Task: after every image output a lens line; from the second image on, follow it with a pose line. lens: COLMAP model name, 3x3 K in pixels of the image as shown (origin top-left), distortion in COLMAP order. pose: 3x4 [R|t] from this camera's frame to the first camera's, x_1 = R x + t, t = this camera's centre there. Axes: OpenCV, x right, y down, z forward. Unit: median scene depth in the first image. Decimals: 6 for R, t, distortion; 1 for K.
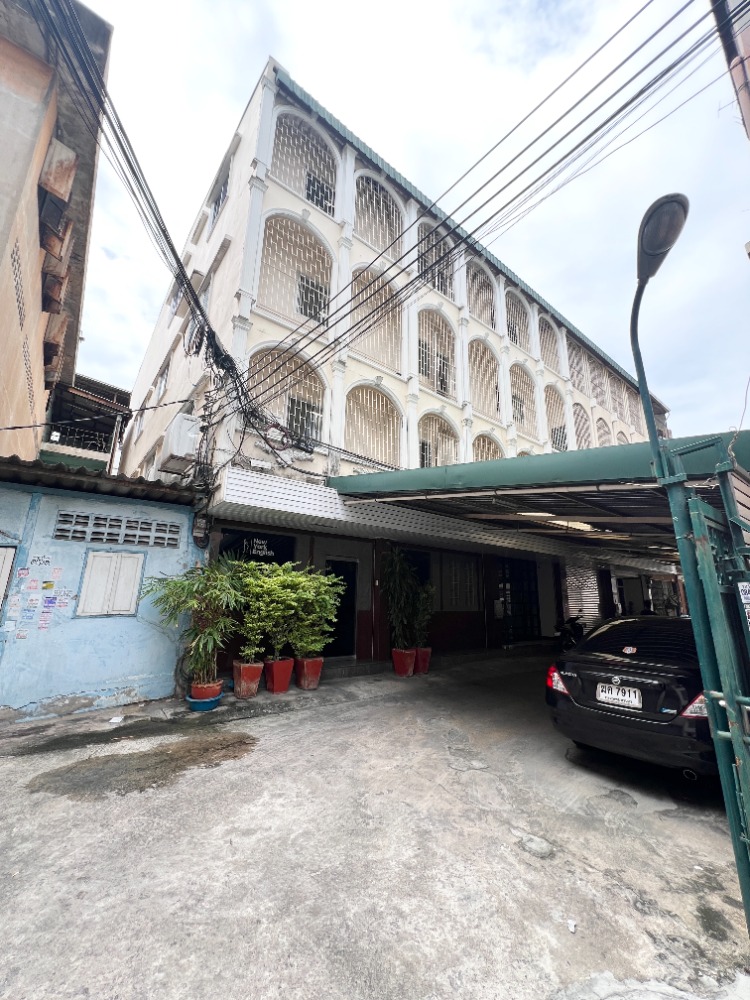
lens RADIAL K [[403.4, 0, 374.5], [0, 403.4, 497.3], [0, 0, 1]] dist [-0.001428, -0.000257]
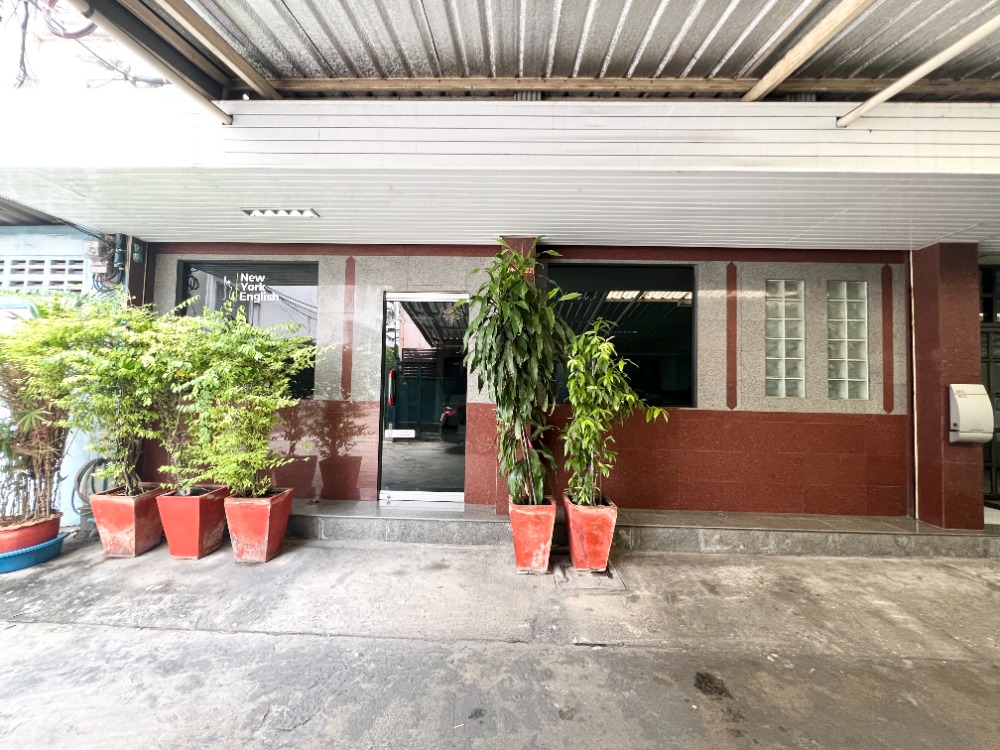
lens RADIAL K [[403.4, 0, 501.0], [0, 403.4, 374.6], [0, 0, 1]] dist [-0.001428, -0.000257]
pose [[0.763734, -0.017189, -0.645303, 0.300990], [0.150759, 0.976751, 0.152409, 0.188285], [0.627680, -0.213686, 0.748569, 0.702404]]
